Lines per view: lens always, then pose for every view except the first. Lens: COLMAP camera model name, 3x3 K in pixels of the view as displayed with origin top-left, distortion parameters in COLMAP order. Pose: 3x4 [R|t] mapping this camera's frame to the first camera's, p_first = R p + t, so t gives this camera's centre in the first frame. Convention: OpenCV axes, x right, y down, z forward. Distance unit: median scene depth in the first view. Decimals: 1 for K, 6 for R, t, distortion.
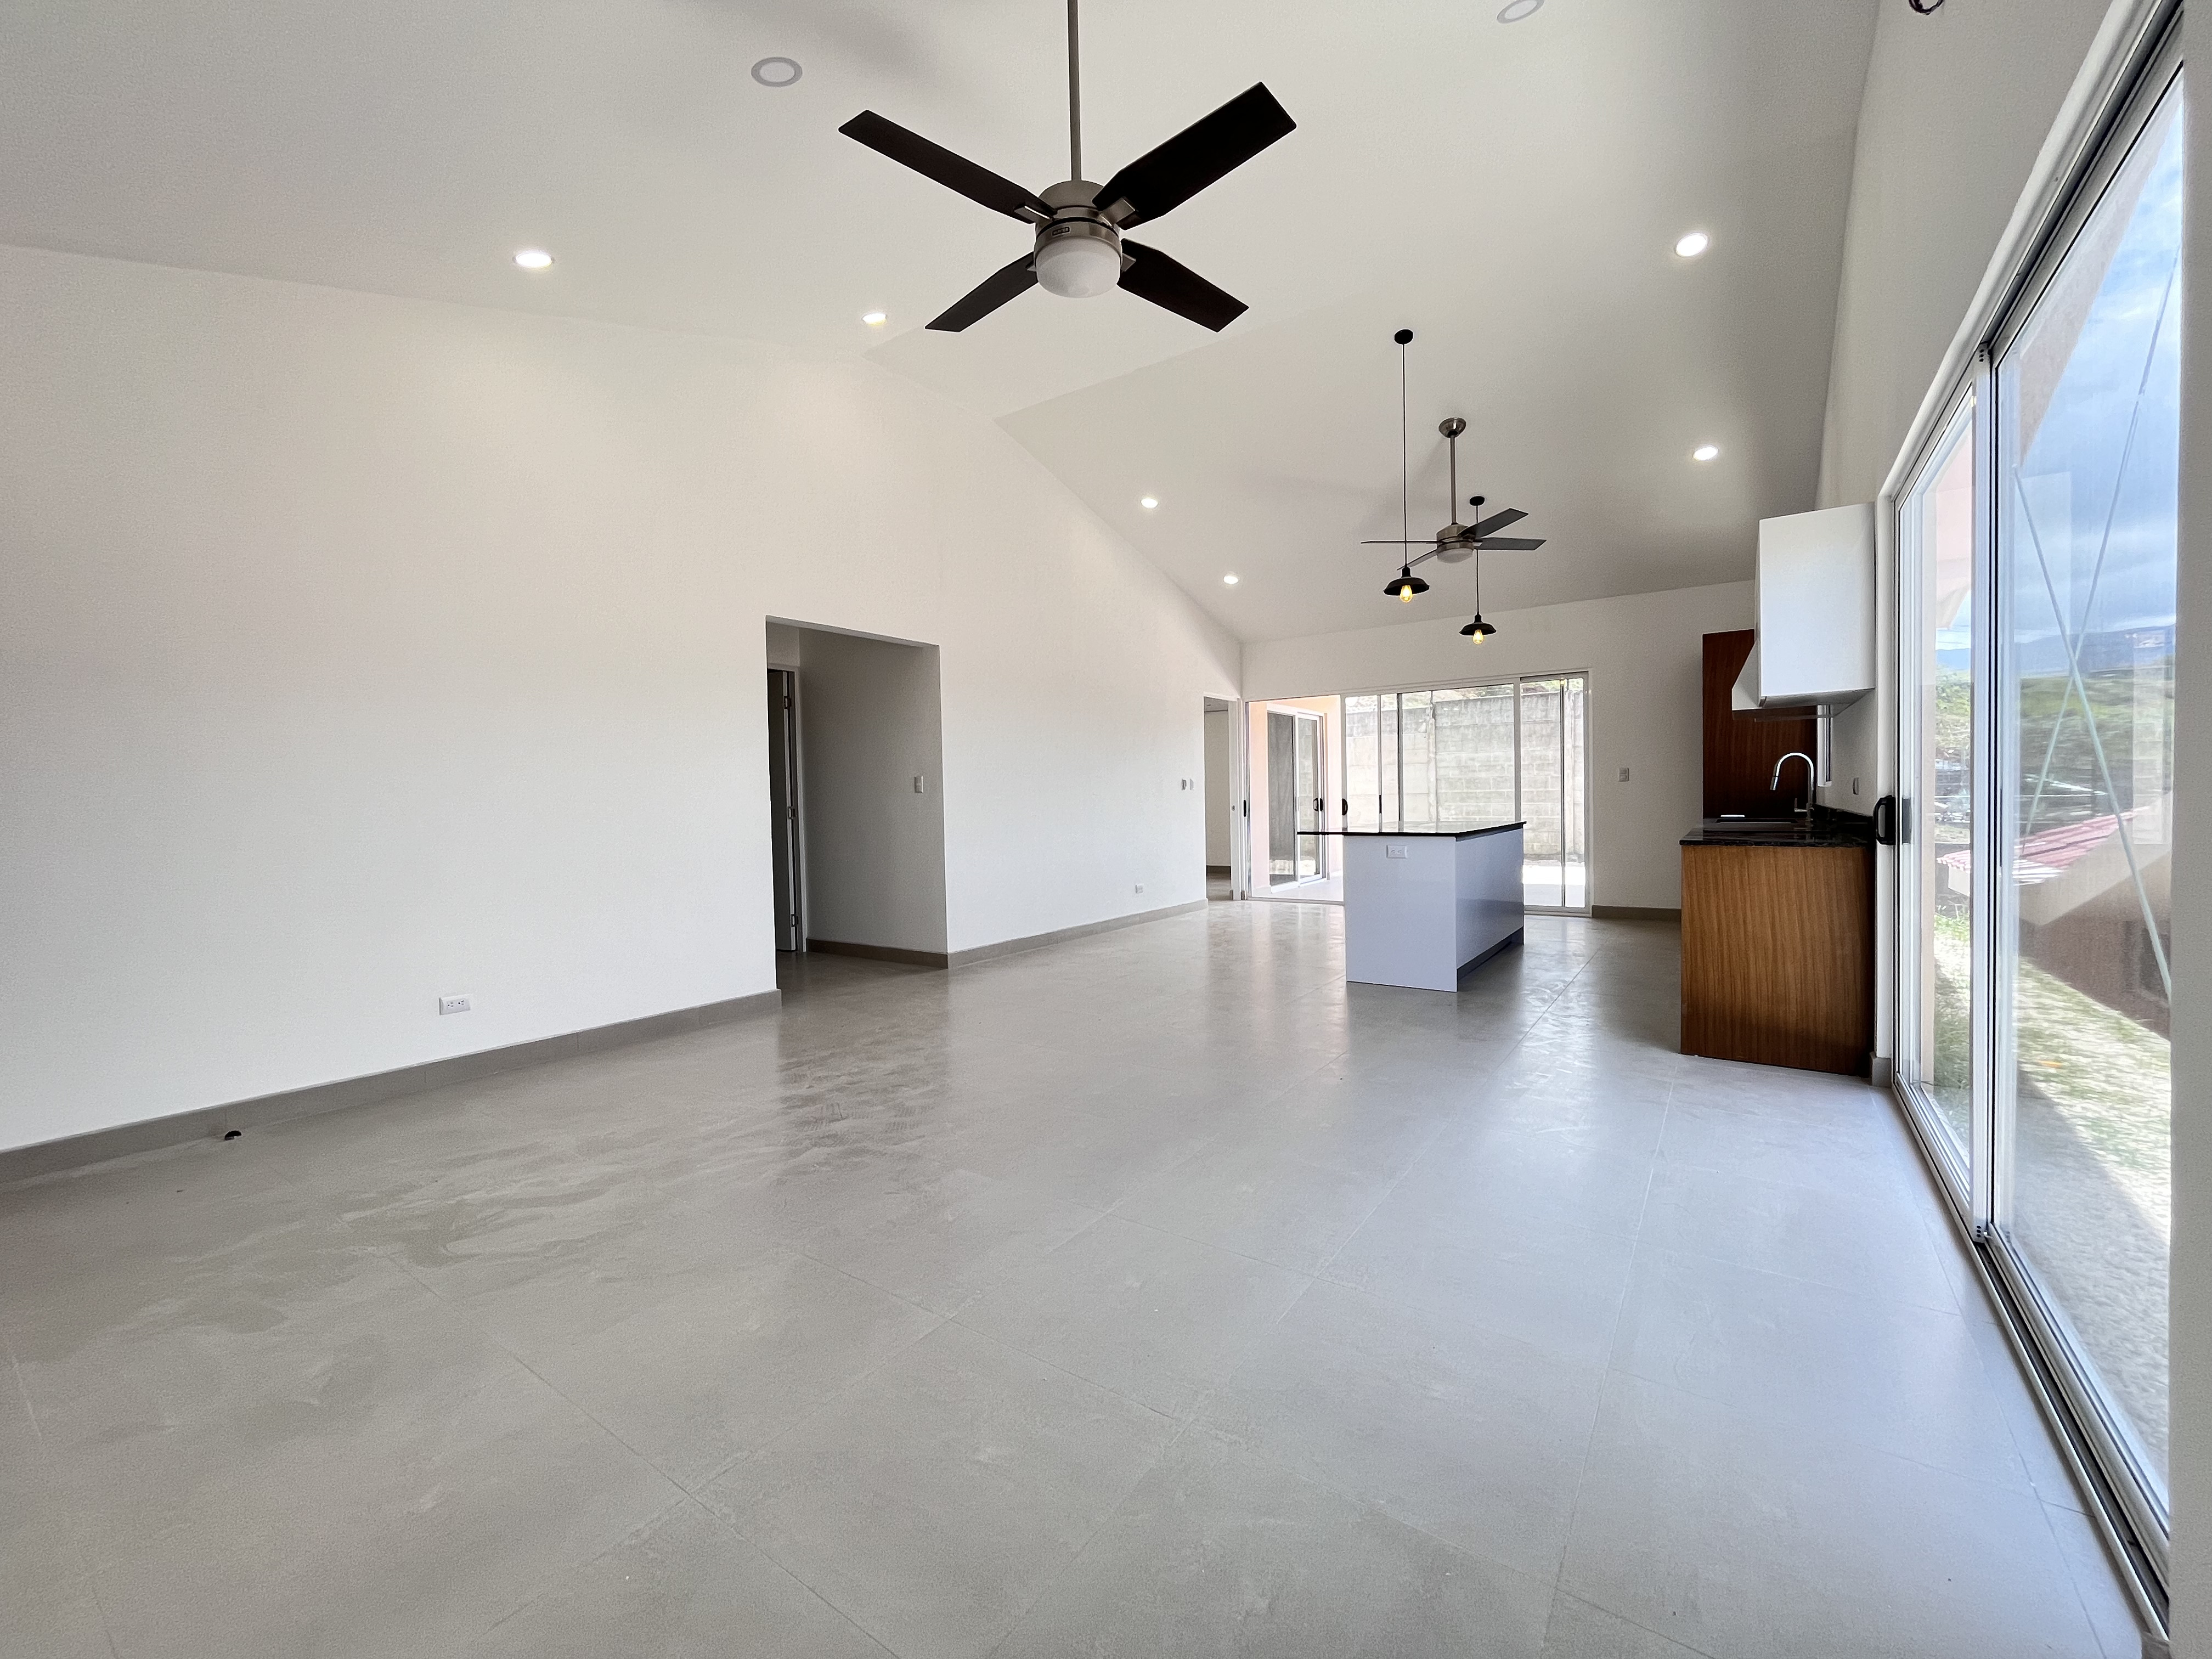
lens RADIAL K [[905.5, 0, 1106.5], [0, 905.5, 825.8], [0, 0, 1]] dist [-0.003404, 0.000403]
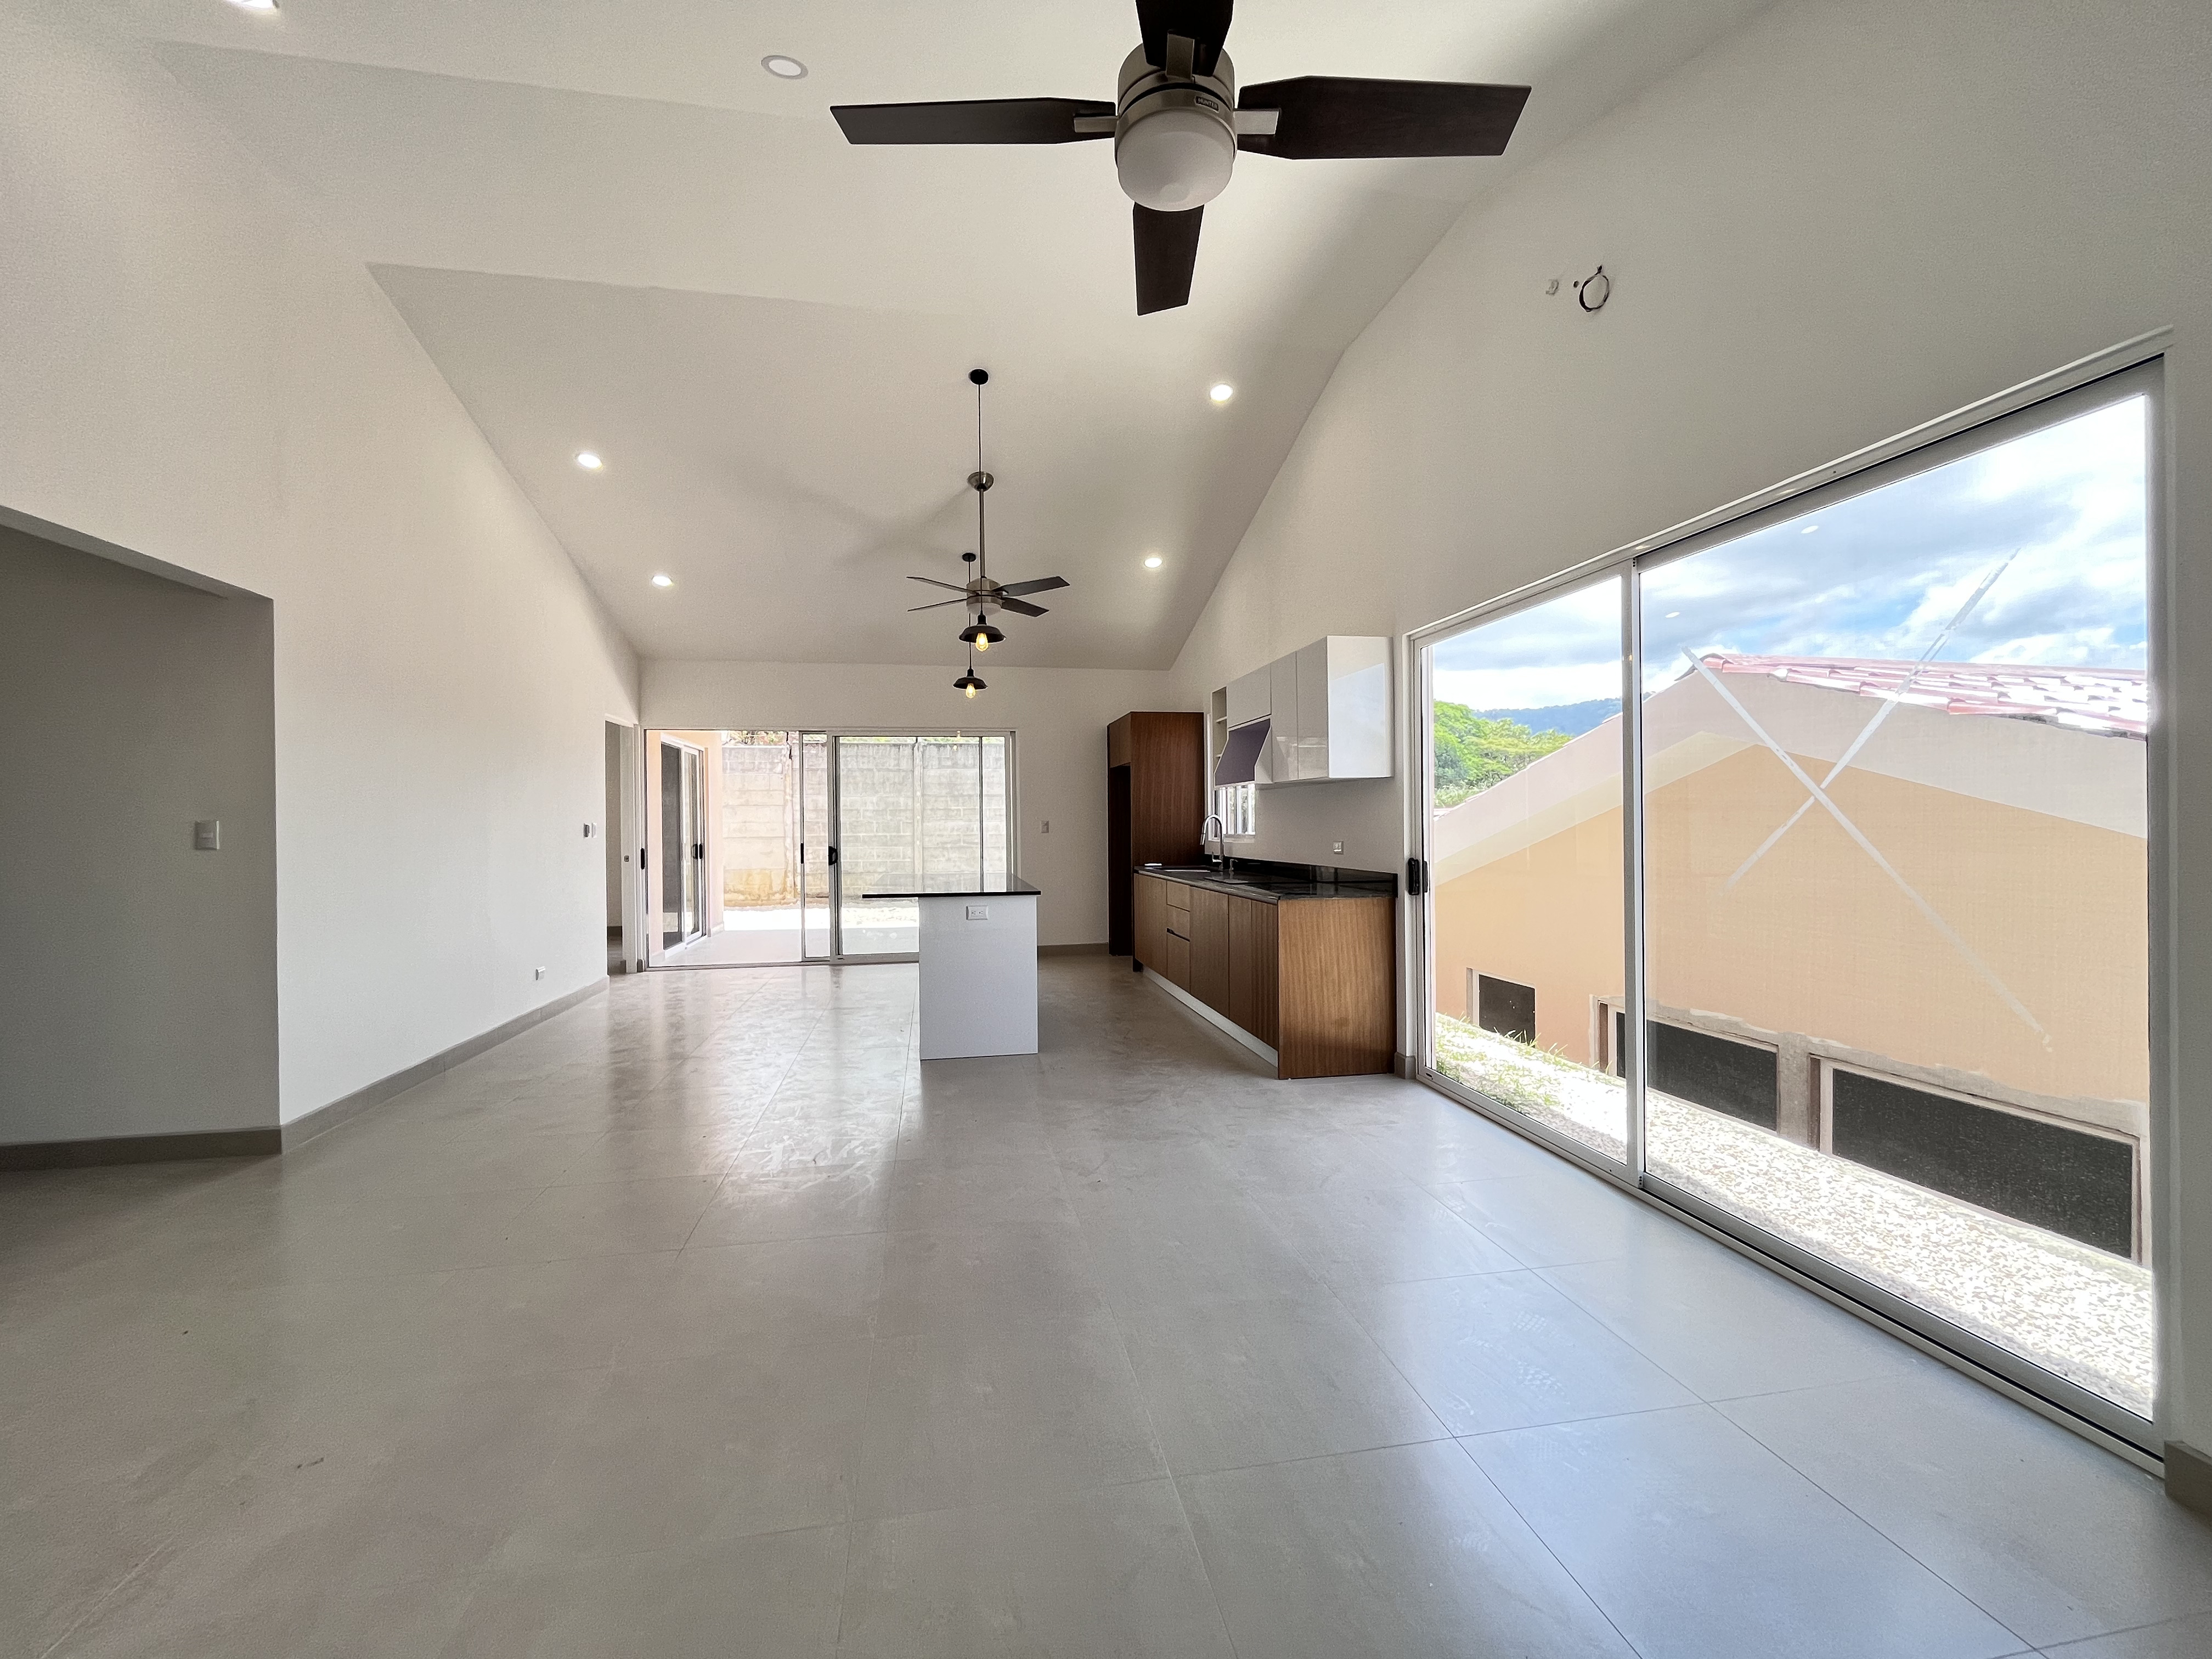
lens RADIAL K [[905.5, 0, 1100.9], [0, 905.5, 826.5], [0, 0, 1]] dist [-0.003404, 0.000403]
pose [[0.702668, 0.011410, 0.711426, -0.167943], [0.016709, 0.999331, -0.032531, -0.018359], [-0.711321, 0.034746, 0.702008, 0.159292]]
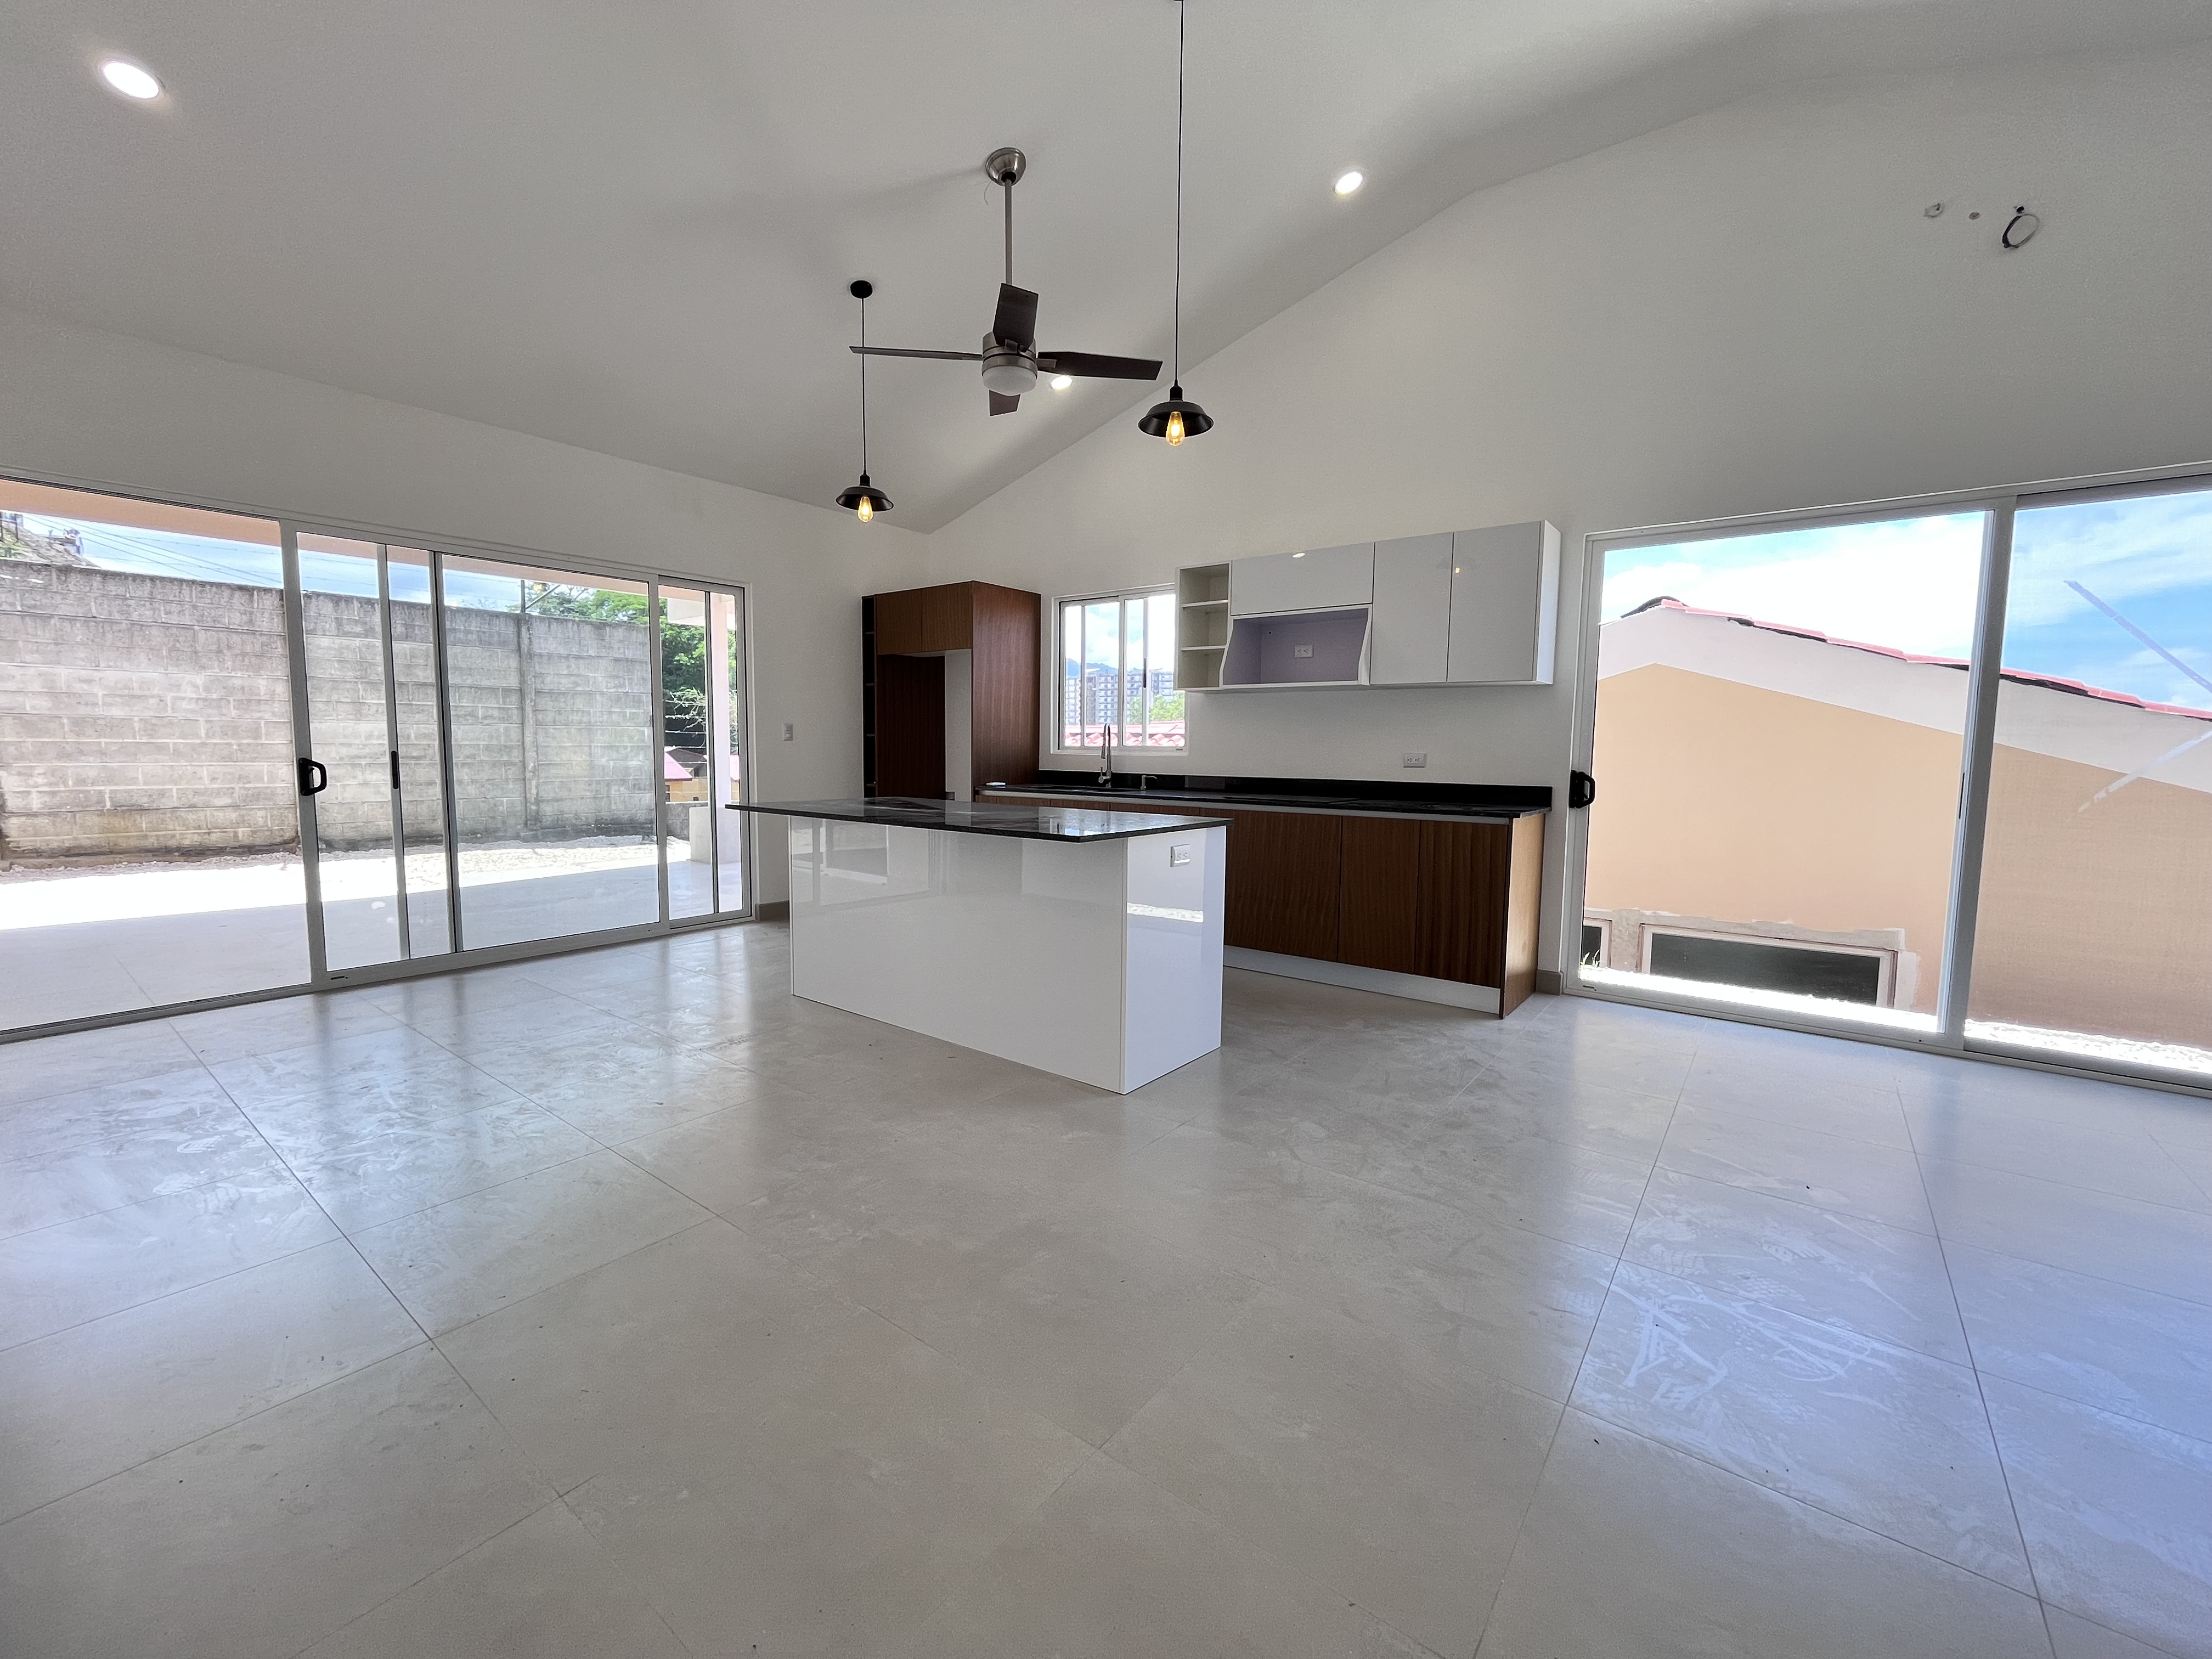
lens RADIAL K [[905.5, 0, 1100.9], [0, 905.5, 828.0], [0, 0, 1]] dist [-0.003404, 0.000403]
pose [[0.047633, -0.070317, 0.996387, -0.191283], [0.018571, 0.997409, 0.069501, -0.022274], [-0.998692, 0.015193, 0.048816, 0.665472]]
